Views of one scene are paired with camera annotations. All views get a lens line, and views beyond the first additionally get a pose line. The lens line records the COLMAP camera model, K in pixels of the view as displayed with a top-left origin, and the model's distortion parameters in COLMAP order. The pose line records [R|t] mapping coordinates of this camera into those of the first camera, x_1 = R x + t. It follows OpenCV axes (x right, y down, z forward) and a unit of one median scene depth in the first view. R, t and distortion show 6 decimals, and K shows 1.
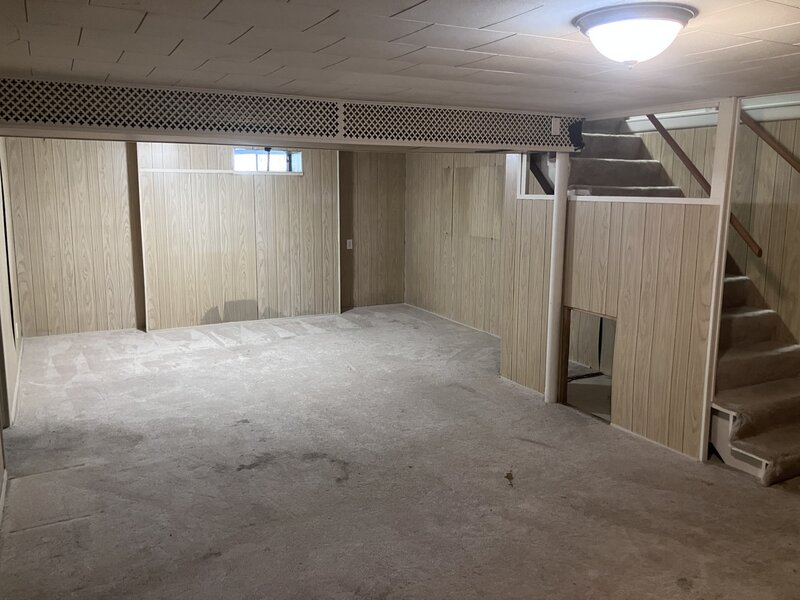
lens RADIAL K [[665.6, 0, 401.6], [0, 665.6, 296.9], [0, 0, 1]] dist [0.009135, -0.013000]
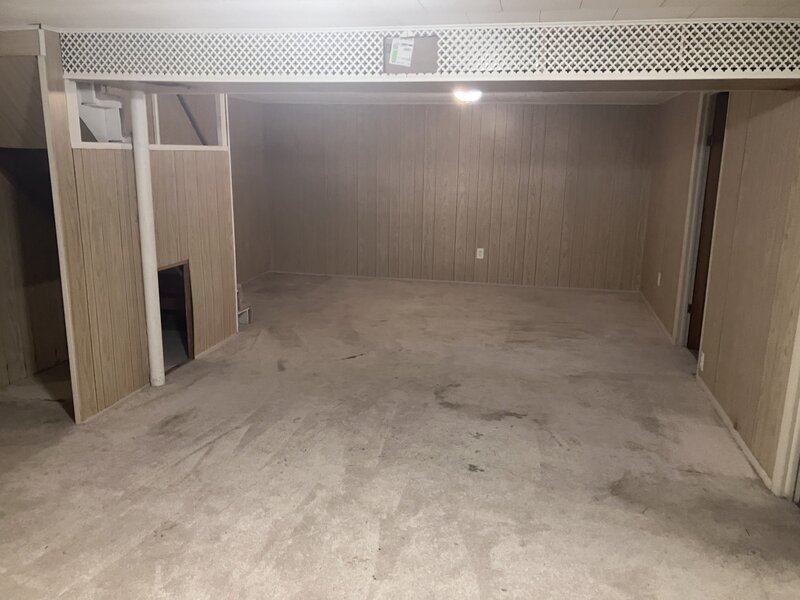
lens RADIAL K [[665.6, 0, 401.3], [0, 665.6, 302.8], [0, 0, 1]] dist [0.009135, -0.013000]
pose [[-0.768127, -0.156356, 0.620914, -0.710662], [0.090420, 0.933521, 0.346933, -0.281752], [-0.633881, 0.322631, -0.702925, 1.784981]]
